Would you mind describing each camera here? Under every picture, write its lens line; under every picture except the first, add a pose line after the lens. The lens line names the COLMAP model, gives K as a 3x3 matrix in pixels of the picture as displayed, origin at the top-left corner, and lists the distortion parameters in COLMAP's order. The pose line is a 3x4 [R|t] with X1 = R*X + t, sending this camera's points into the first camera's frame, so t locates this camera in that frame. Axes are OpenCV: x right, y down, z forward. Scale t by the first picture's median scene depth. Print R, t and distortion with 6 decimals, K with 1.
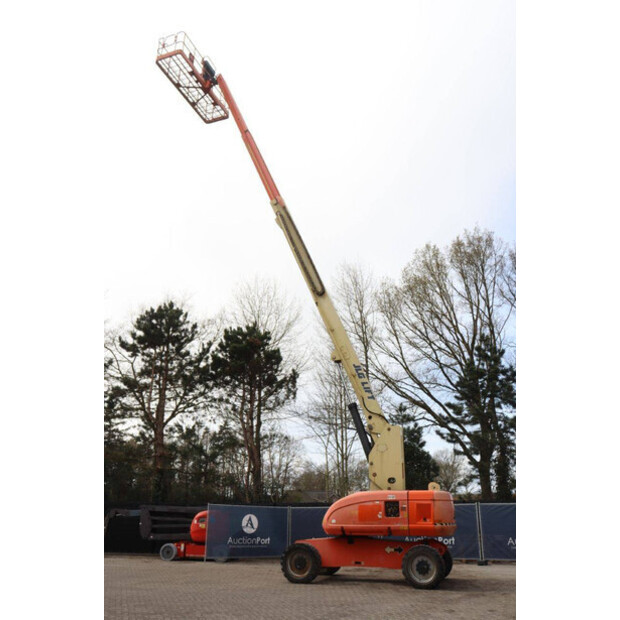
lens RADIAL K [[545.4, 0, 299.5], [0, 545.4, 316.4], [0, 0, 1]] dist [-0.088540, 0.046559]
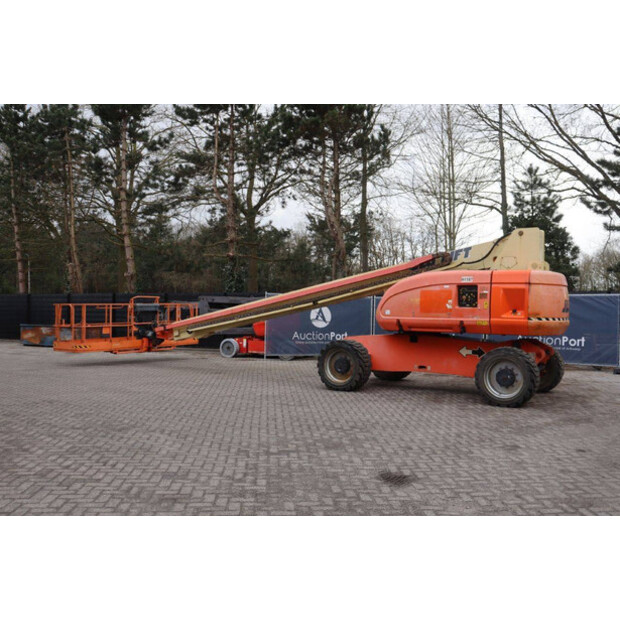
lens RADIAL K [[588.7, 0, 307.9], [0, 588.7, 311.1], [0, 0, 1]] dist [-0.044895, 0.000000]
pose [[0.970915, 0.004717, -0.239378, 0.104042], [0.078673, 0.938003, 0.337581, 0.073102], [0.226130, -0.346595, 0.910350, 0.181857]]
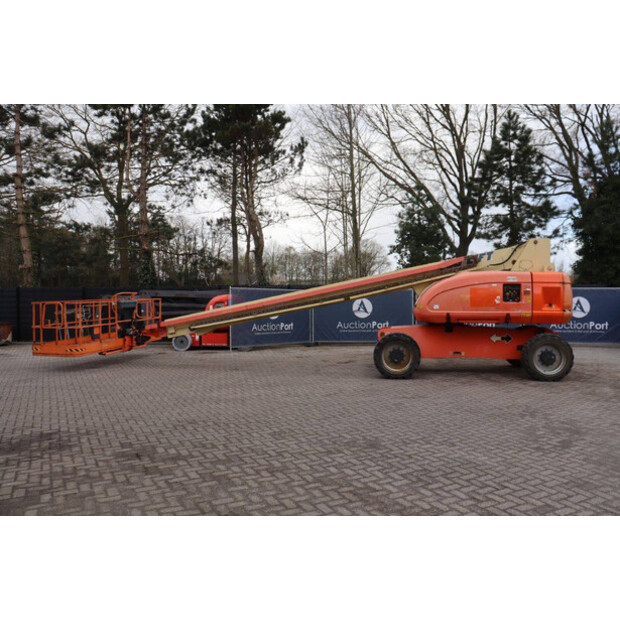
lens RADIAL K [[504.6, 0, 306.6], [0, 504.6, 306.2], [0, 0, 1]] dist [-0.102898, 0.023643]
pose [[0.984689, -0.012349, 0.173880, -0.184436], [-0.052119, 0.931002, 0.361273, 0.079766], [-0.166344, -0.364804, 0.916104, 0.234470]]
